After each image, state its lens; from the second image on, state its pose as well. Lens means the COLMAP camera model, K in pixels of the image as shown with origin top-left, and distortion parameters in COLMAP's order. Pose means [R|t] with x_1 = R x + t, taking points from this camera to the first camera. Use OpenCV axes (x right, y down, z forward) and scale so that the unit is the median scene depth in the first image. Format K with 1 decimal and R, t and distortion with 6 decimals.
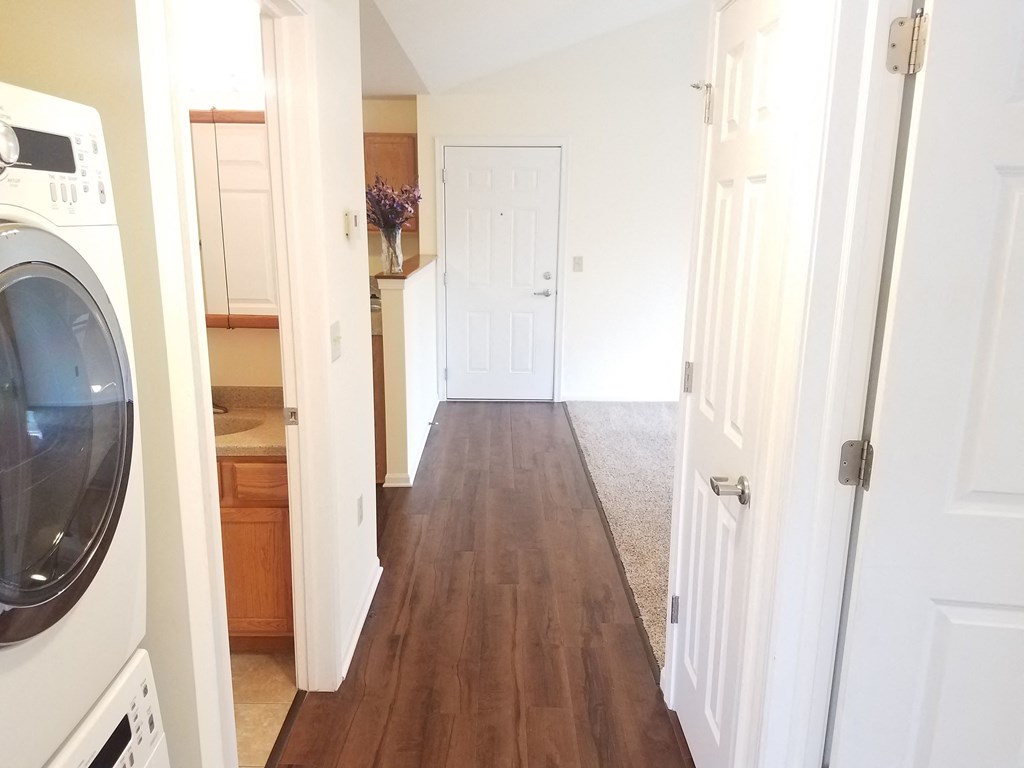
lens RADIAL K [[787.6, 0, 512.0], [0, 787.6, 384.0], [0, 0, 1]] dist [0.316973, -0.253809]
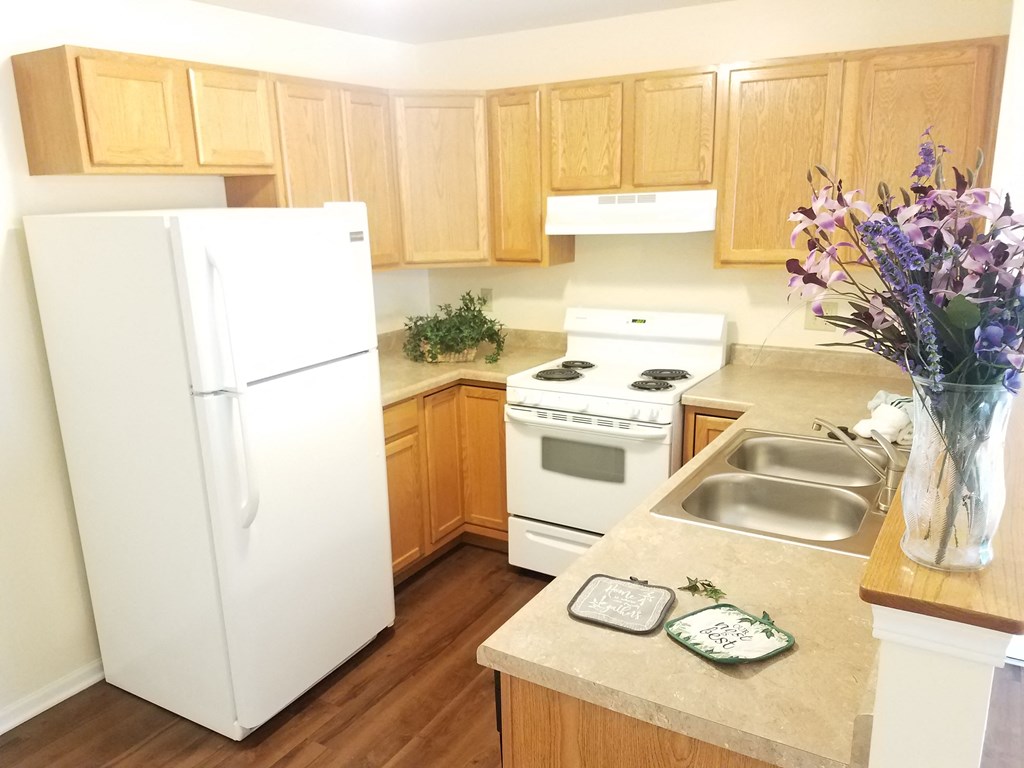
lens RADIAL K [[810.2, 0, 512.0], [0, 810.2, 384.0], [0, 0, 1]] dist [0.199041, -0.288275]
pose [[0.852462, 0.093575, -0.514346, -0.104753], [-0.080147, 0.995612, 0.048298, -0.144847], [0.516609, 0.000051, 0.856222, 0.555105]]
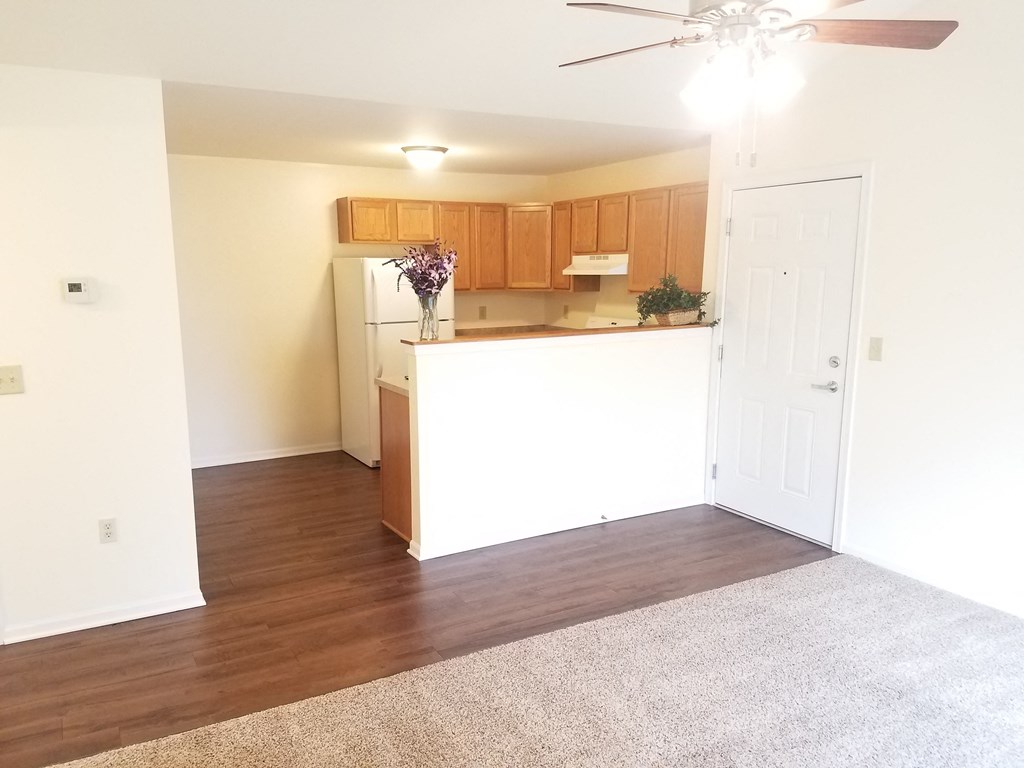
lens RADIAL K [[810.2, 0, 512.0], [0, 810.2, 384.0], [0, 0, 1]] dist [0.199041, -0.288275]
pose [[0.474101, 0.125185, -0.871526, 0.597298], [-0.178603, 0.982936, 0.044029, -0.112203], [0.862165, 0.134783, 0.488369, 0.473606]]
